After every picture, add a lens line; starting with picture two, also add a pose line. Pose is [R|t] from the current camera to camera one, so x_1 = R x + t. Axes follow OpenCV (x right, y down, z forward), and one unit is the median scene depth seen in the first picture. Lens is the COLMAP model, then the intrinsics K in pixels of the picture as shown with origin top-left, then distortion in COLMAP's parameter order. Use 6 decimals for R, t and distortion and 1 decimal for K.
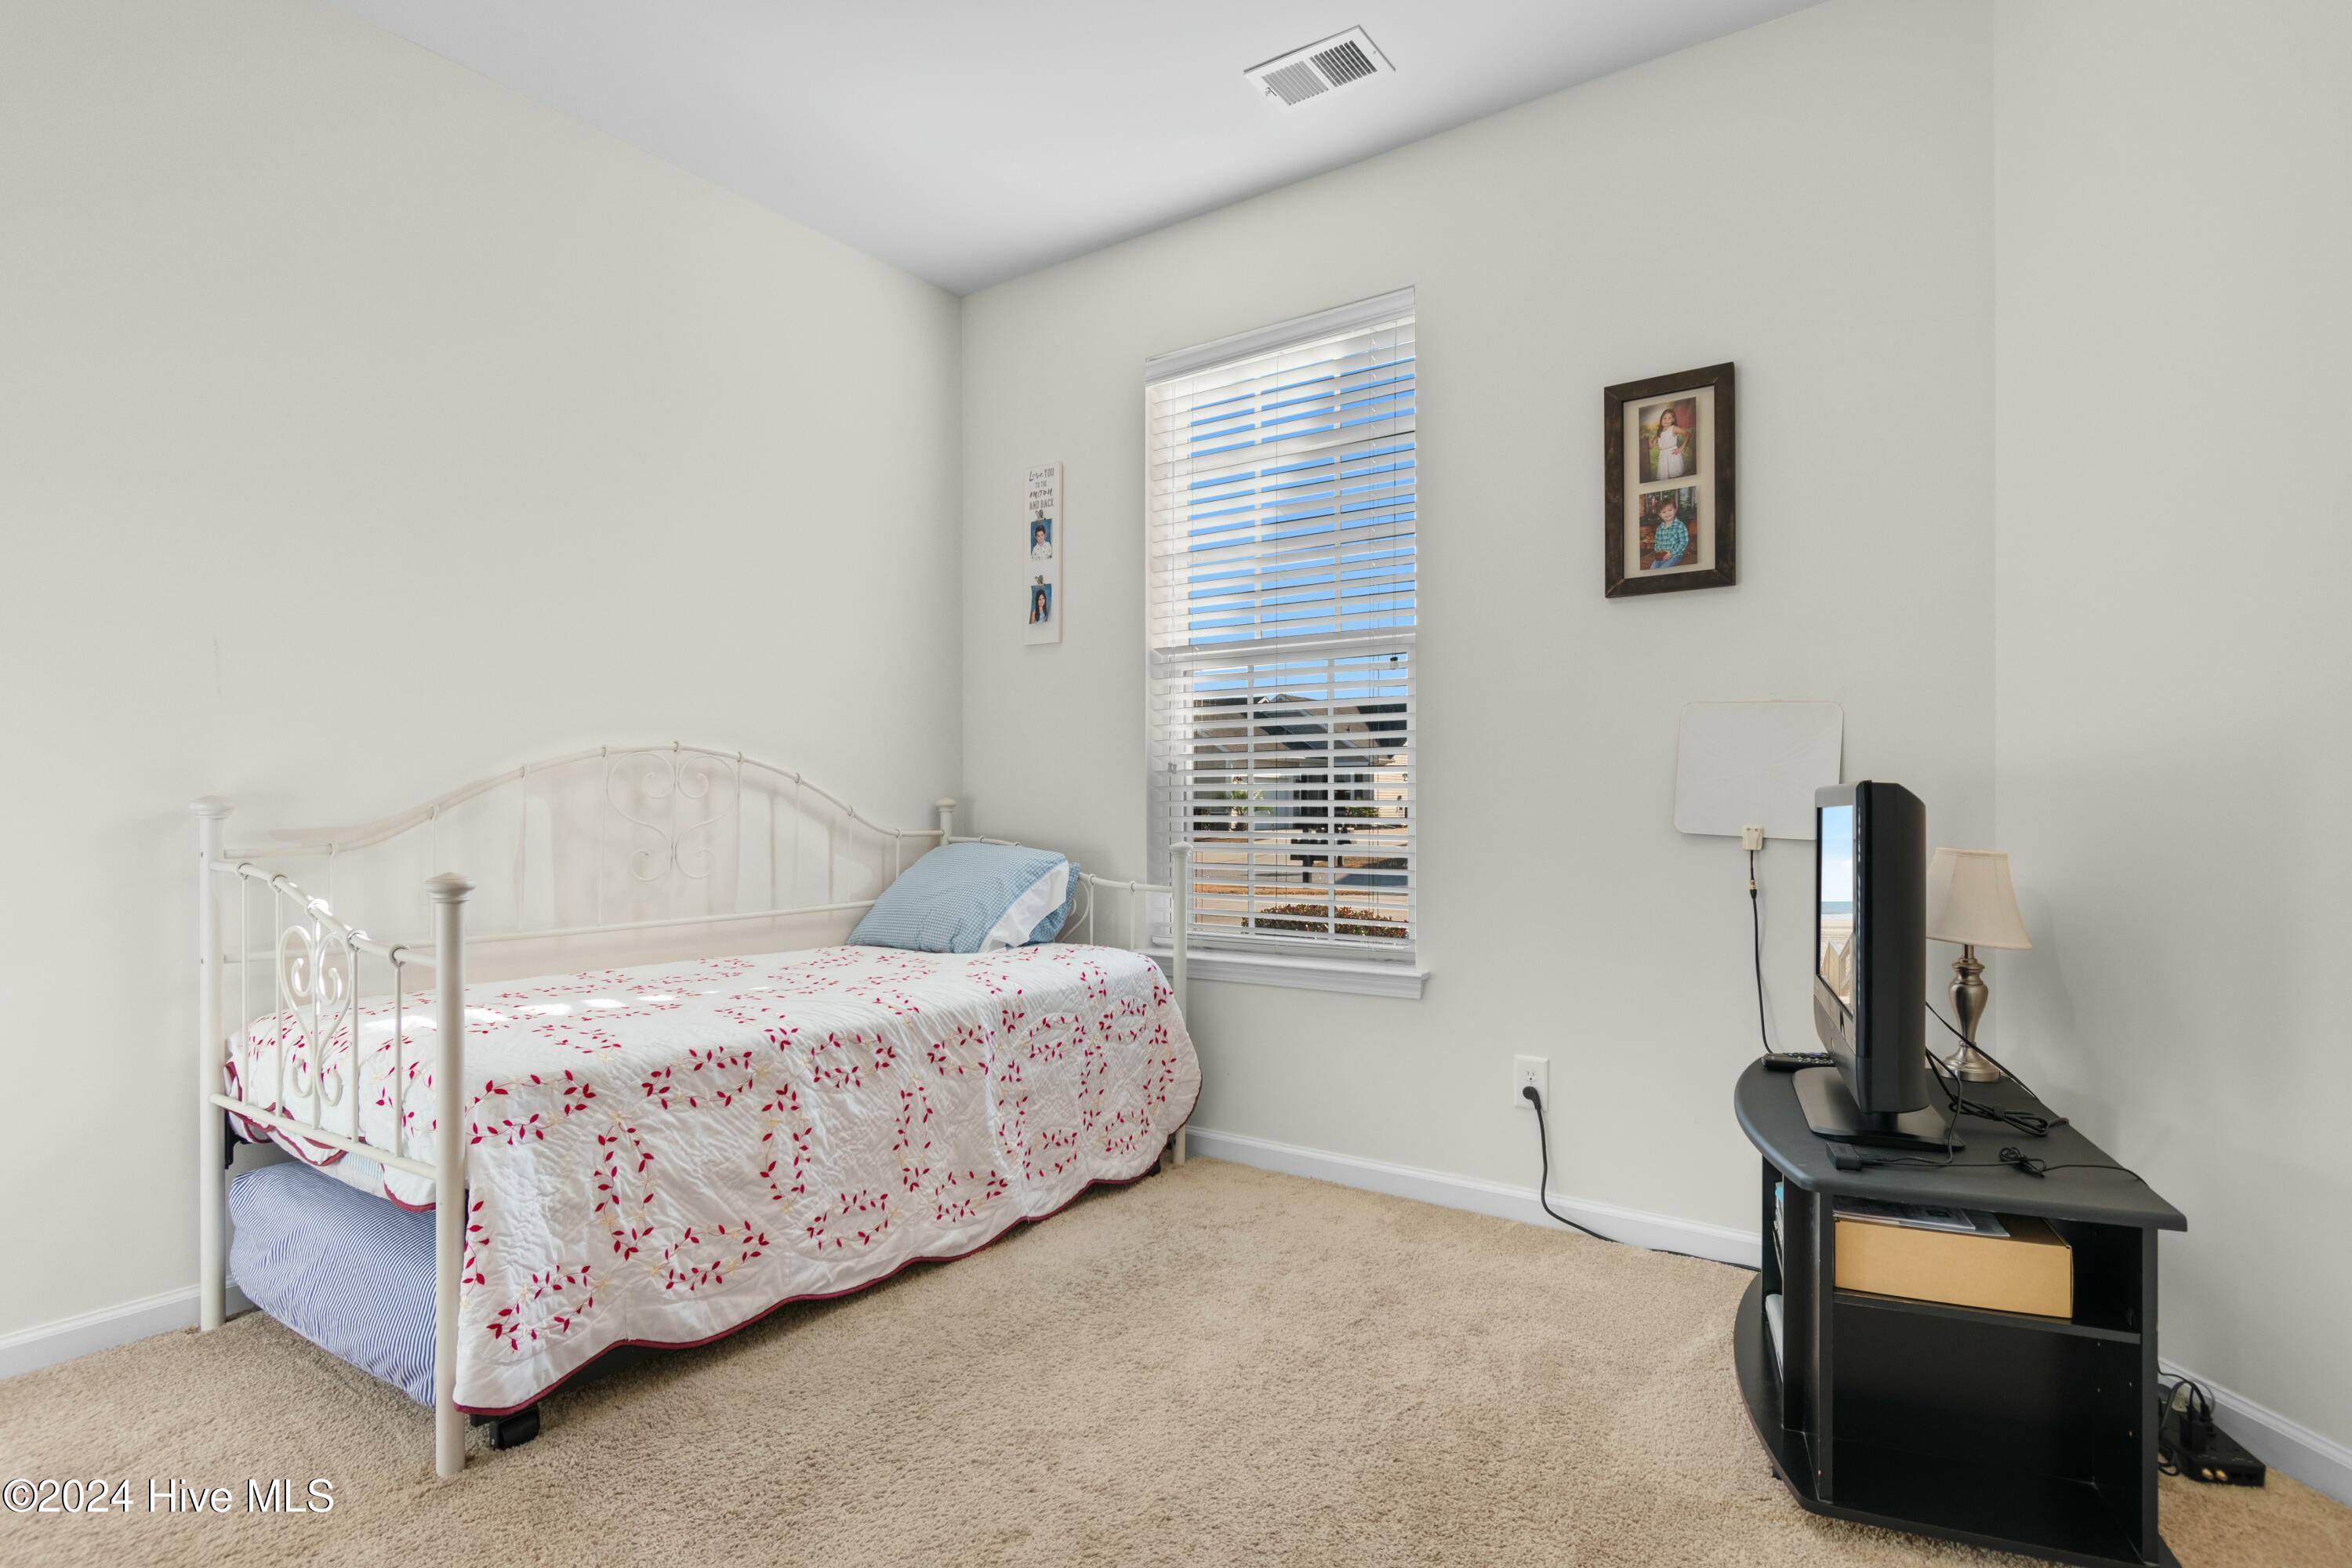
lens RADIAL K [[1207.8, 0, 1184.3], [0, 1207.8, 802.5], [0, 0, 1]] dist [0.001640, 0.001289]
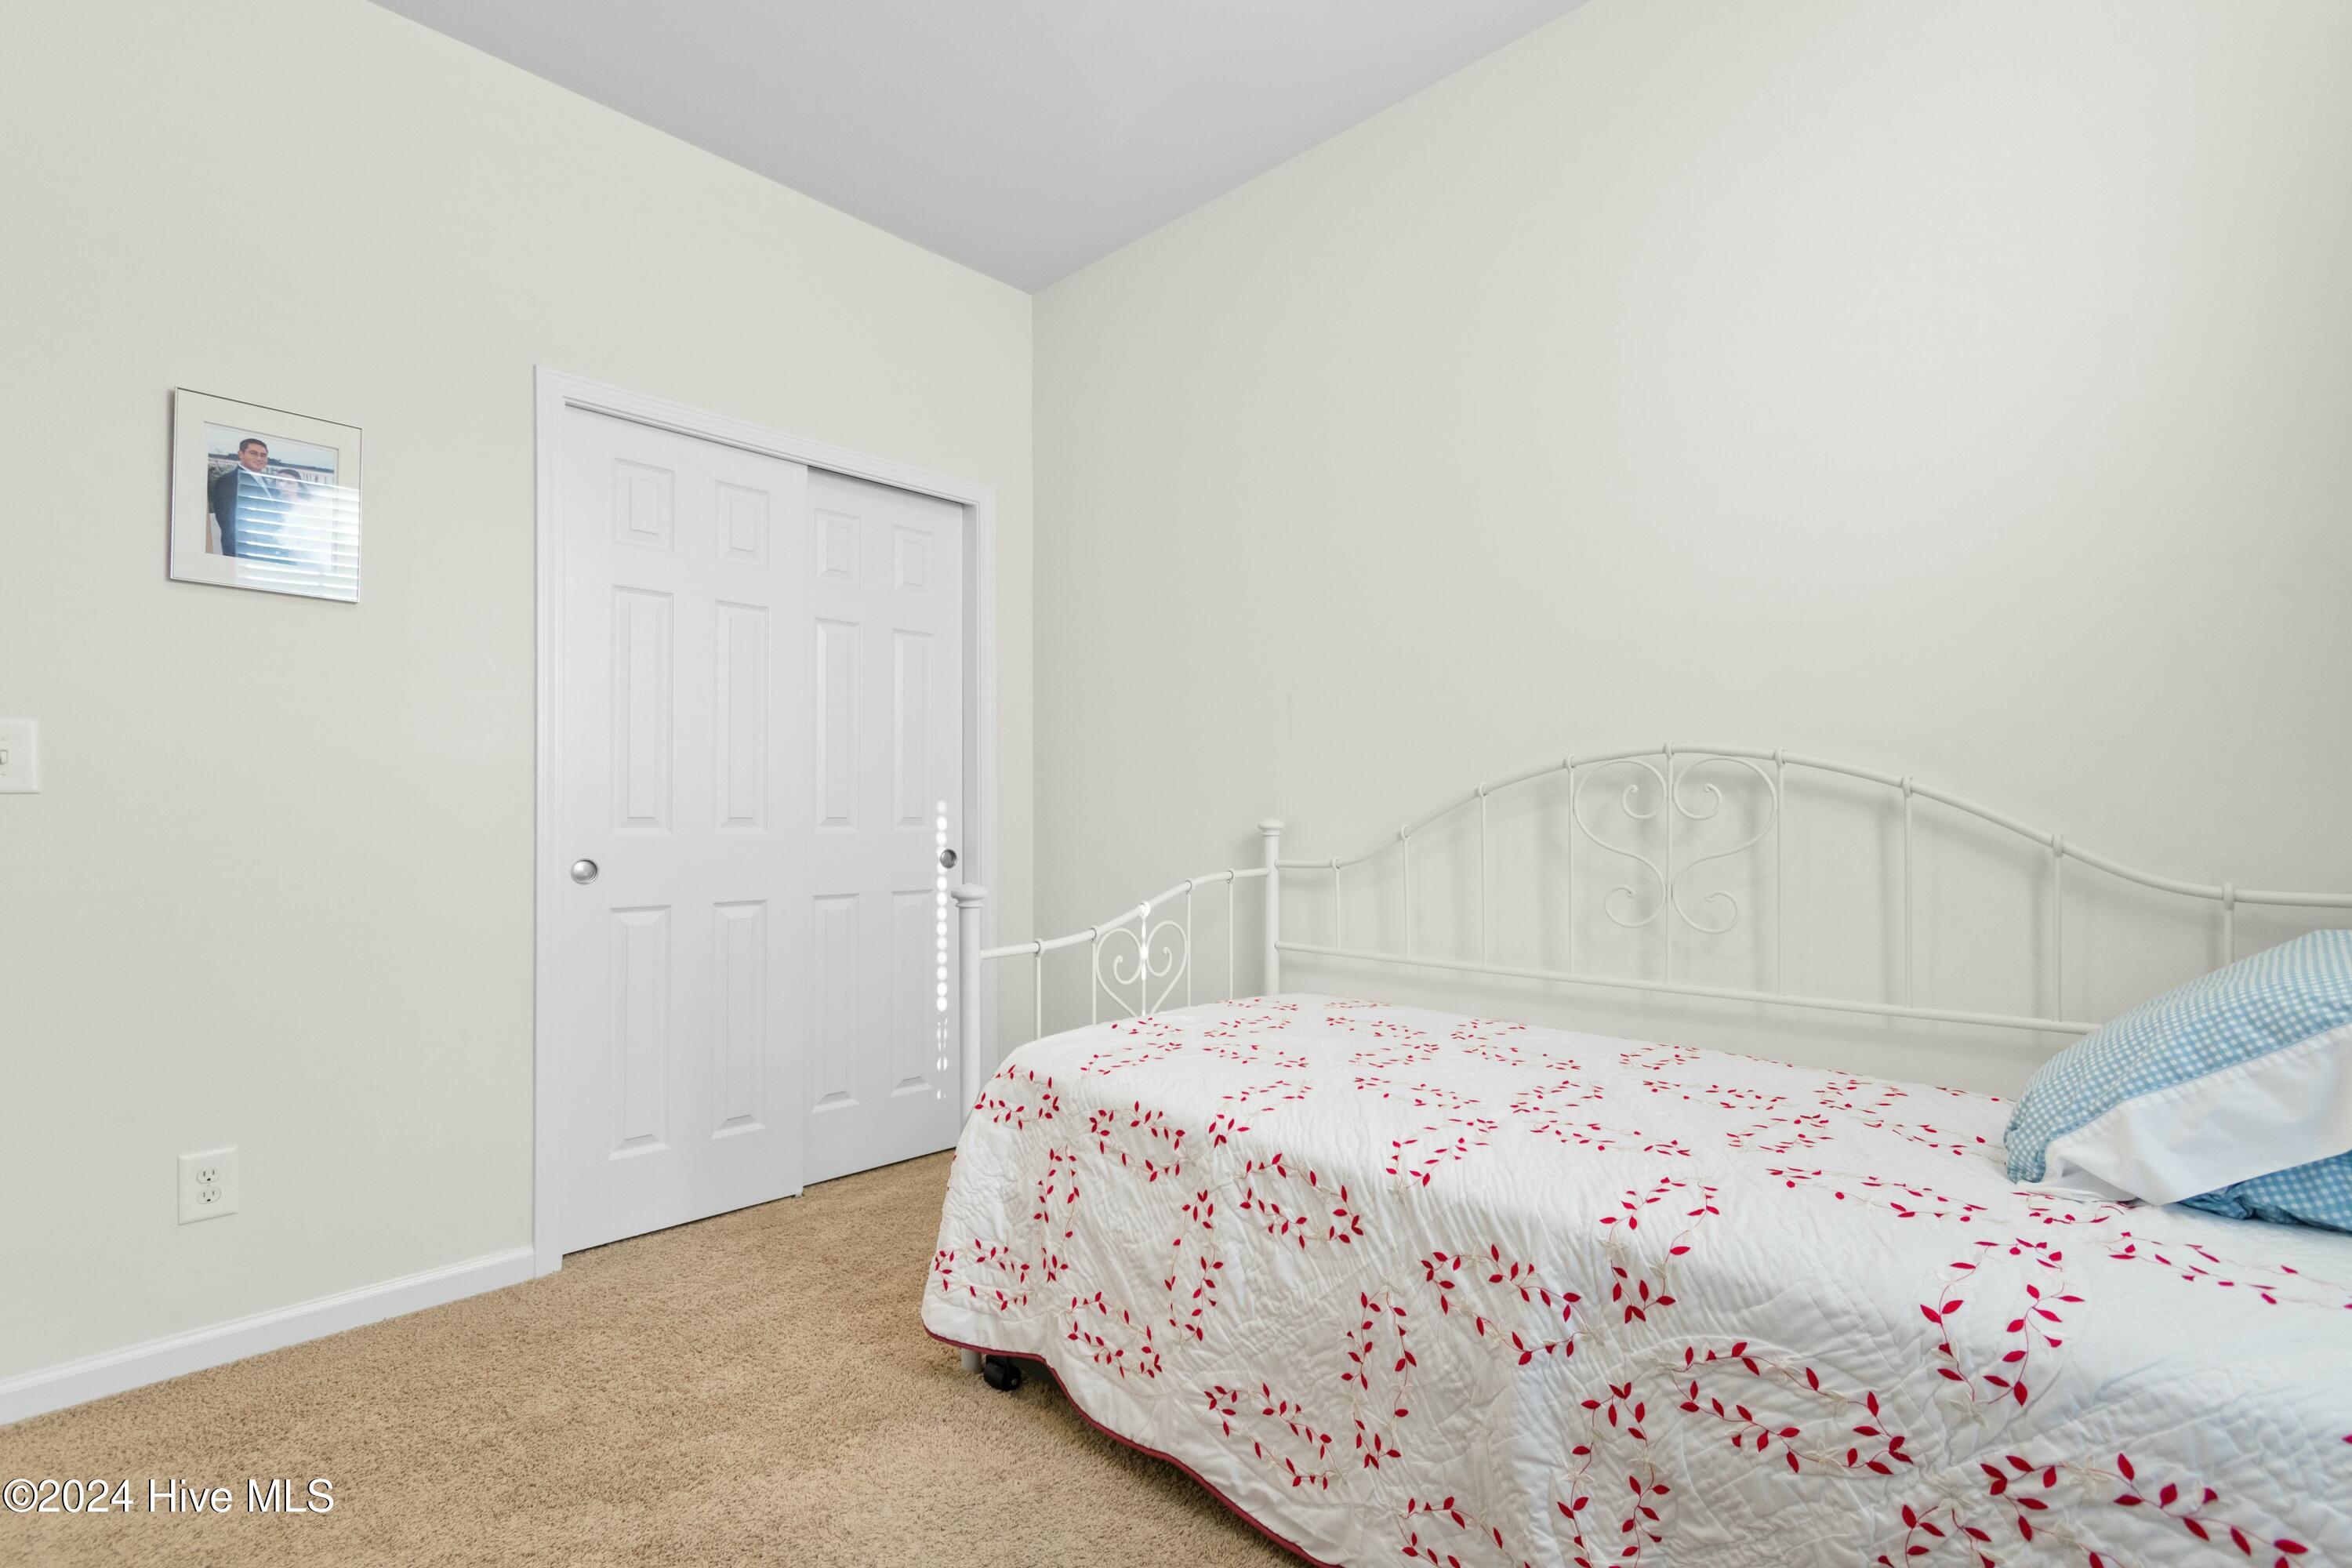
lens RADIAL K [[1047.2, 0, 1175.5], [0, 1047.2, 795.8], [0, 0, 1]] dist [0.003897, -0.001701]
pose [[-0.126308, -0.018919, -0.991811, 0.334792], [0.002363, 0.999810, -0.019373, -0.009336], [0.991988, -0.004791, -0.126239, 1.012109]]
